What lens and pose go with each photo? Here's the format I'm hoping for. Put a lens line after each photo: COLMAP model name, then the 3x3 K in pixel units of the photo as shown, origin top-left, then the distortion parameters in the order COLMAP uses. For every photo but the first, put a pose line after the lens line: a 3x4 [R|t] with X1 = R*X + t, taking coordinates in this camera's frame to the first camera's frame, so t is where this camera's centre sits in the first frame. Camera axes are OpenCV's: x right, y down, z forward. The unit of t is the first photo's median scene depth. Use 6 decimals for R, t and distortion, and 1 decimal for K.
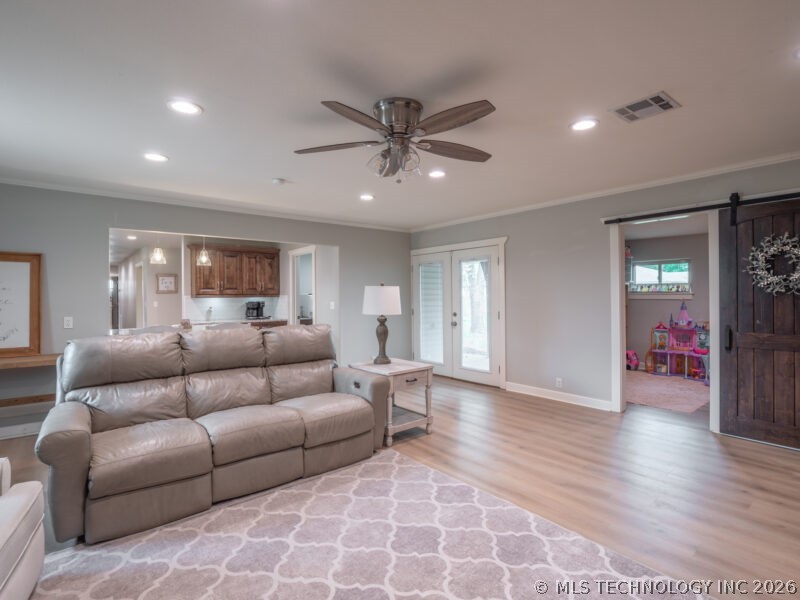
lens RADIAL K [[394.3, 0, 407.5], [0, 394.3, 295.9], [0, 0, 1]] dist [-0.002450, -0.002223]
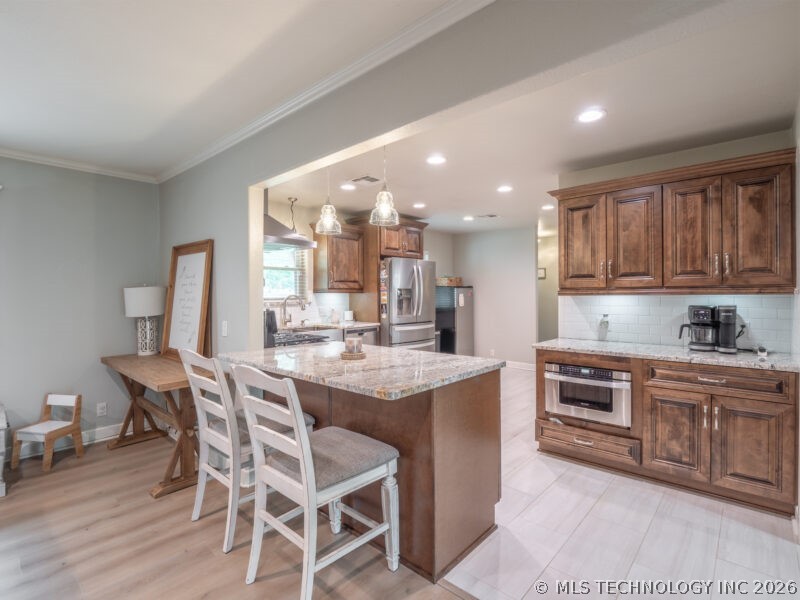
lens RADIAL K [[394.3, 0, 399.1], [0, 394.3, 296.6], [0, 0, 1]] dist [-0.002450, -0.002223]
pose [[0.138795, 0.010112, -0.990269, -0.052186], [0.001077, 0.999946, 0.010362, 0.001014], [0.990321, -0.002505, 0.138777, 0.679832]]
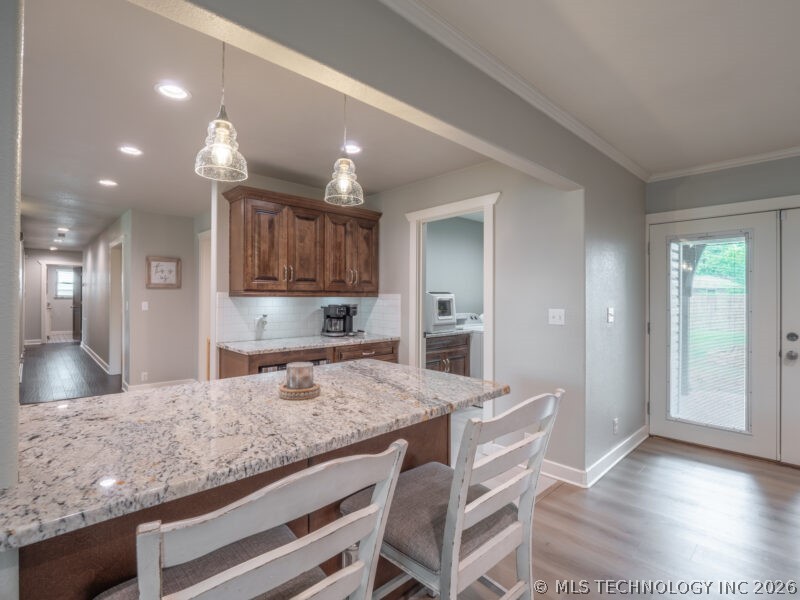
lens RADIAL K [[394.3, 0, 400.0], [0, 394.3, 296.0], [0, 0, 1]] dist [-0.002450, -0.002223]
pose [[0.998805, 0.014772, 0.046579, -0.345373], [-0.014643, 0.999888, -0.003119, 0.002548], [-0.046620, 0.002433, 0.998910, 0.469471]]
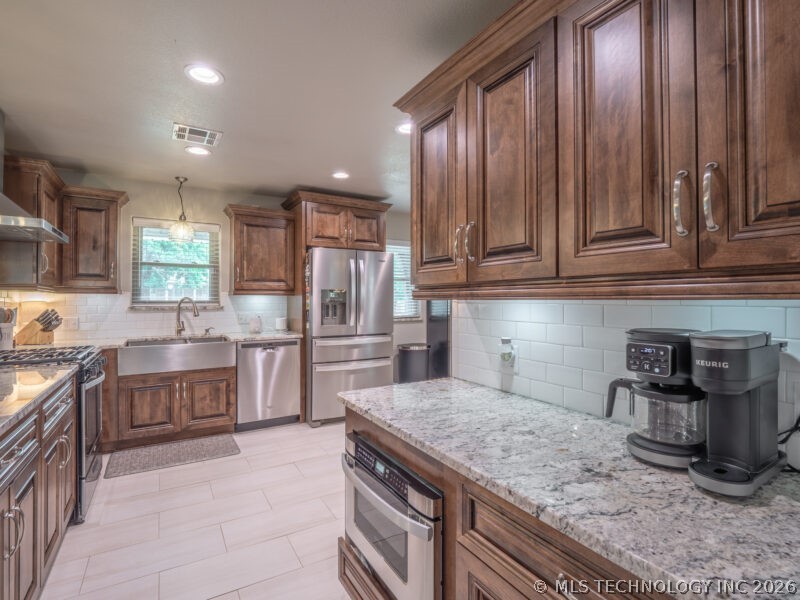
lens RADIAL K [[394.3, 0, 396.9], [0, 394.3, 294.5], [0, 0, 1]] dist [-0.002450, -0.002223]
pose [[-0.160442, -0.003852, -0.987038, -0.256138], [-0.001494, 0.999992, -0.003660, 0.002541], [0.987044, 0.000888, -0.160446, 0.974014]]
